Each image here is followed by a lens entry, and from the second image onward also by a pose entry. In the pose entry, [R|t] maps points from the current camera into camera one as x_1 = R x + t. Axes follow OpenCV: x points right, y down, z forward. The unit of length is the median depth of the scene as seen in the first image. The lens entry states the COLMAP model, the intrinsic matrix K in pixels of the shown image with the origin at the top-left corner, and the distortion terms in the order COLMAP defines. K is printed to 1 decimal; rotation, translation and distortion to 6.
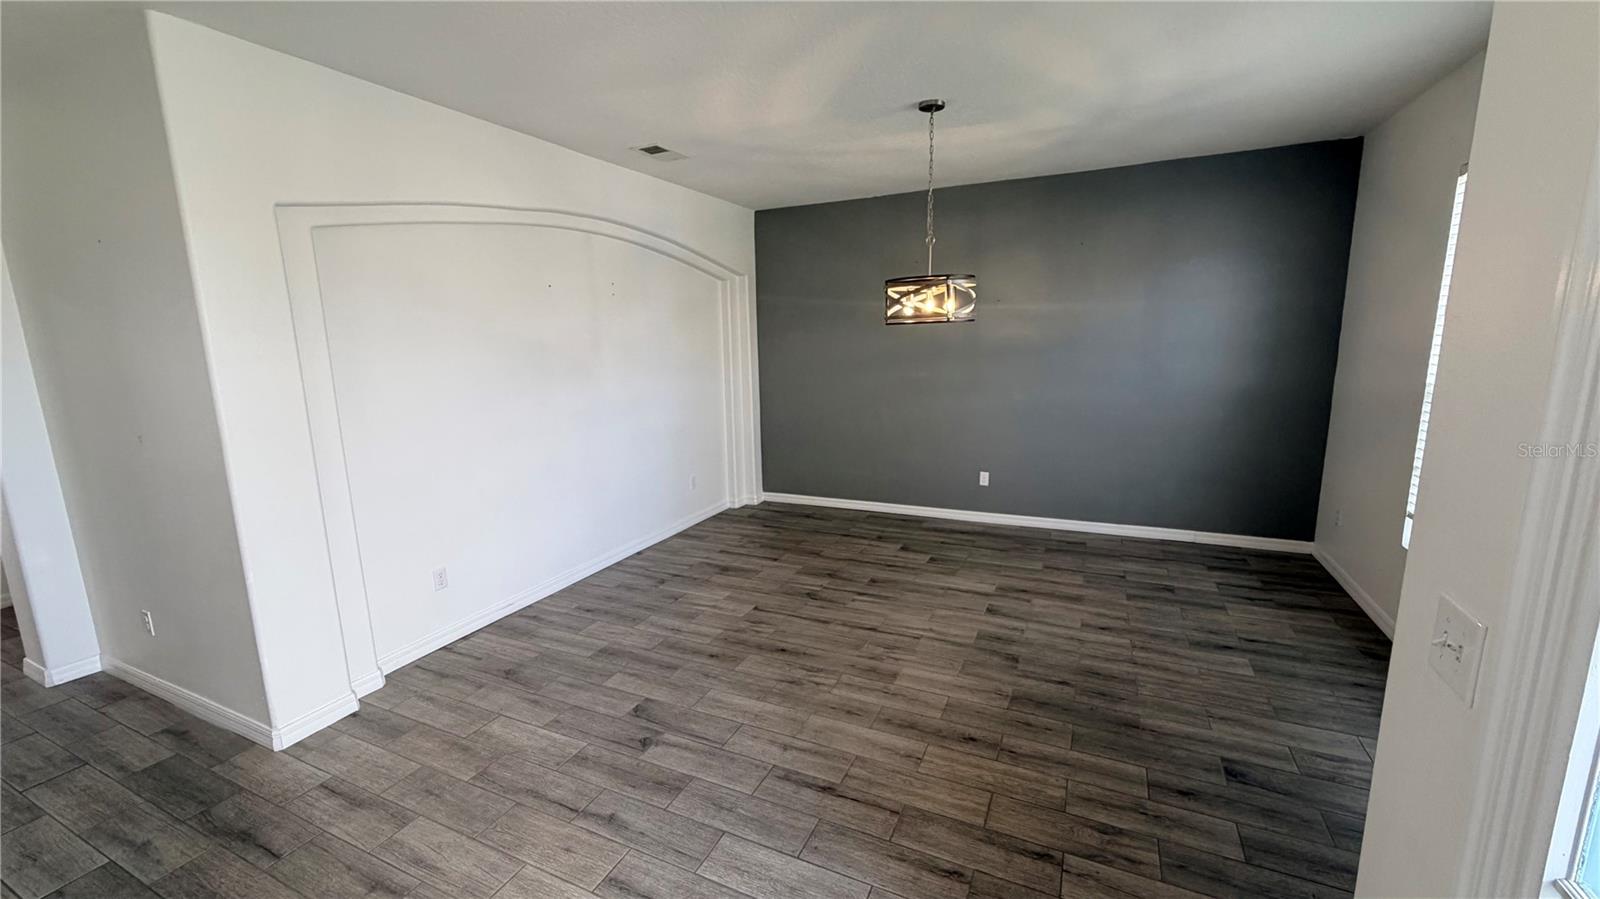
lens RADIAL K [[637.2, 0, 793.7], [0, 637.2, 452.1], [0, 0, 1]] dist [-0.000667, 0.000543]
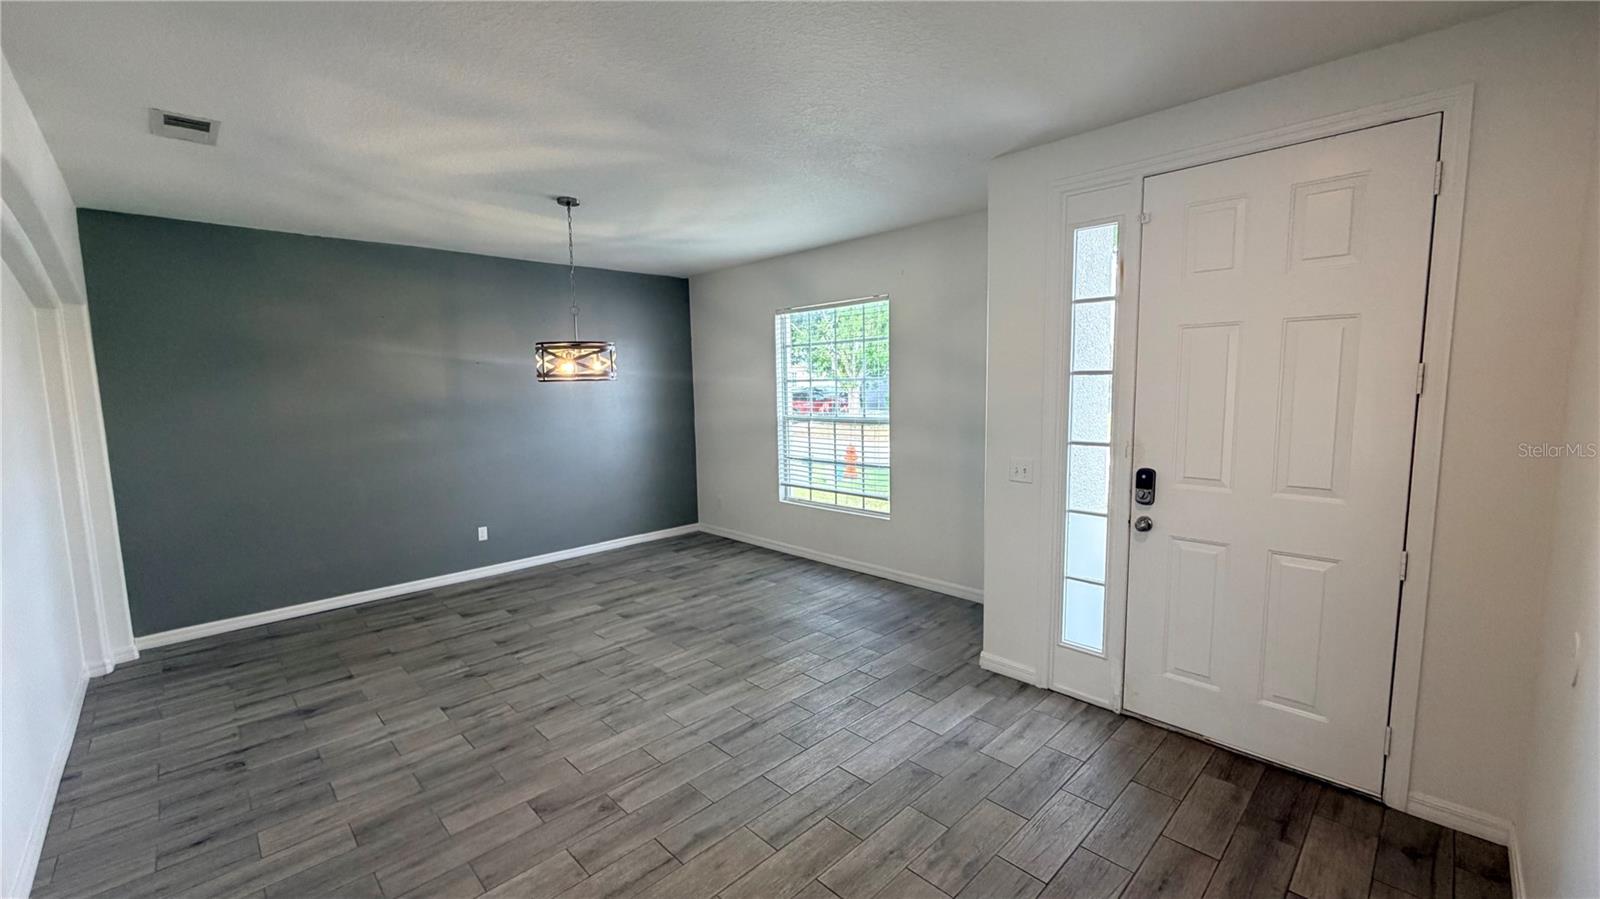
lens RADIAL K [[637.2, 0, 793.7], [0, 637.2, 452.1], [0, 0, 1]] dist [-0.000667, 0.000543]
pose [[0.348677, -0.082226, 0.933629, -0.701332], [0.181310, 0.983245, 0.018883, -0.023288], [-0.919539, 0.162692, 0.357743, 0.229151]]
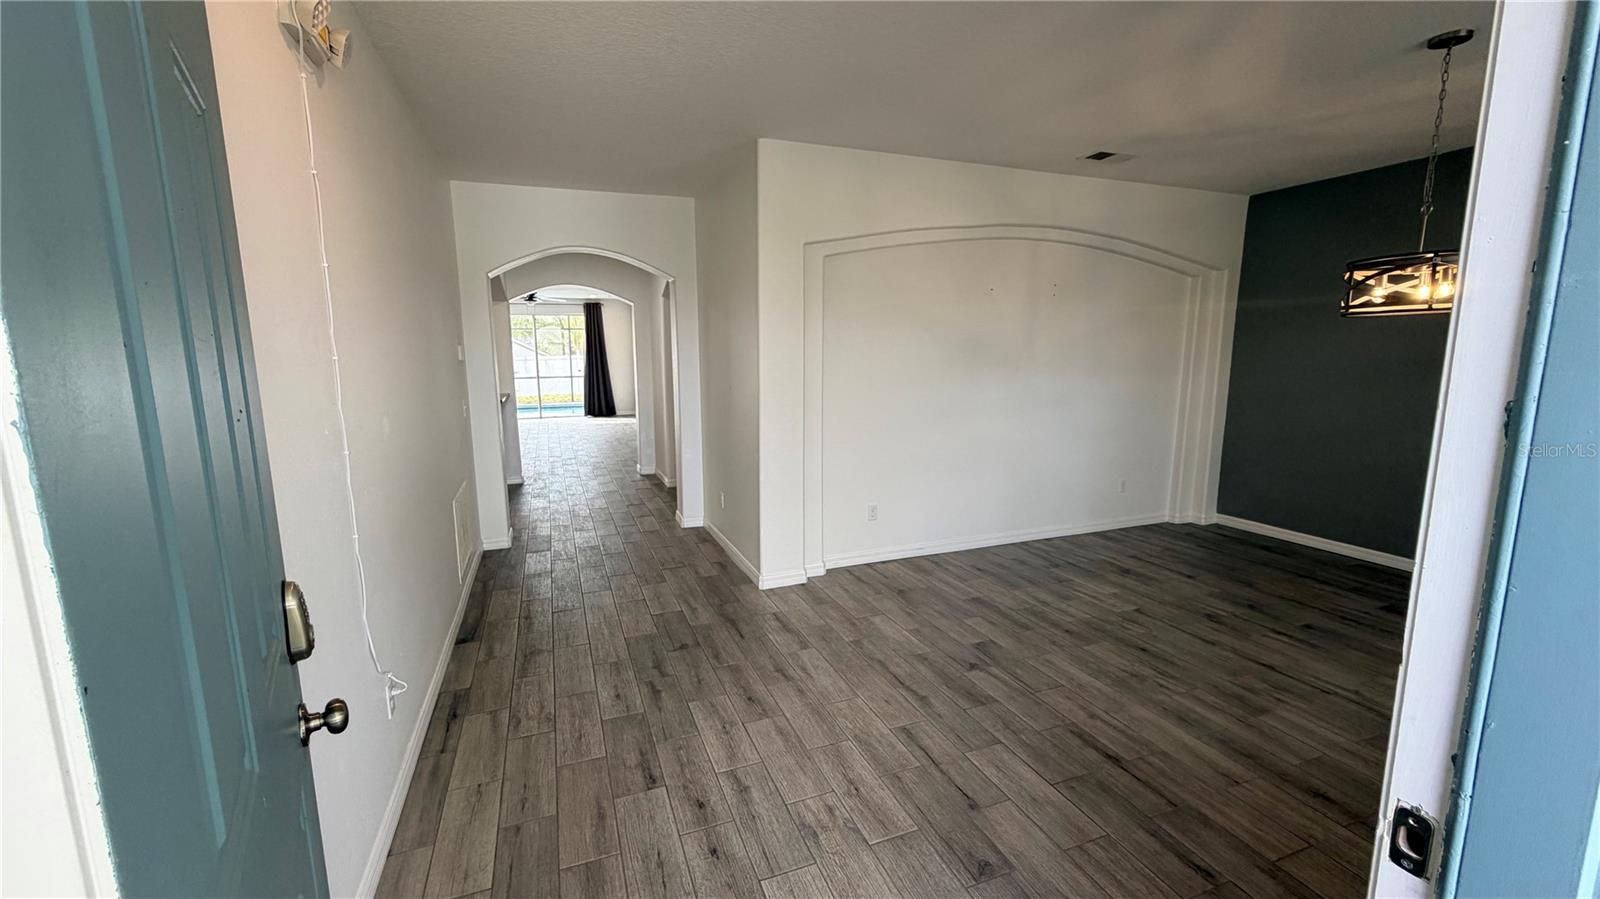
lens RADIAL K [[637.2, 0, 793.7], [0, 637.2, 452.1], [0, 0, 1]] dist [-0.000667, 0.000543]
pose [[0.725017, 0.126978, -0.676924, 0.200735], [-0.136054, 0.989895, 0.039964, 0.040810], [0.675159, 0.063124, 0.734967, -0.093550]]
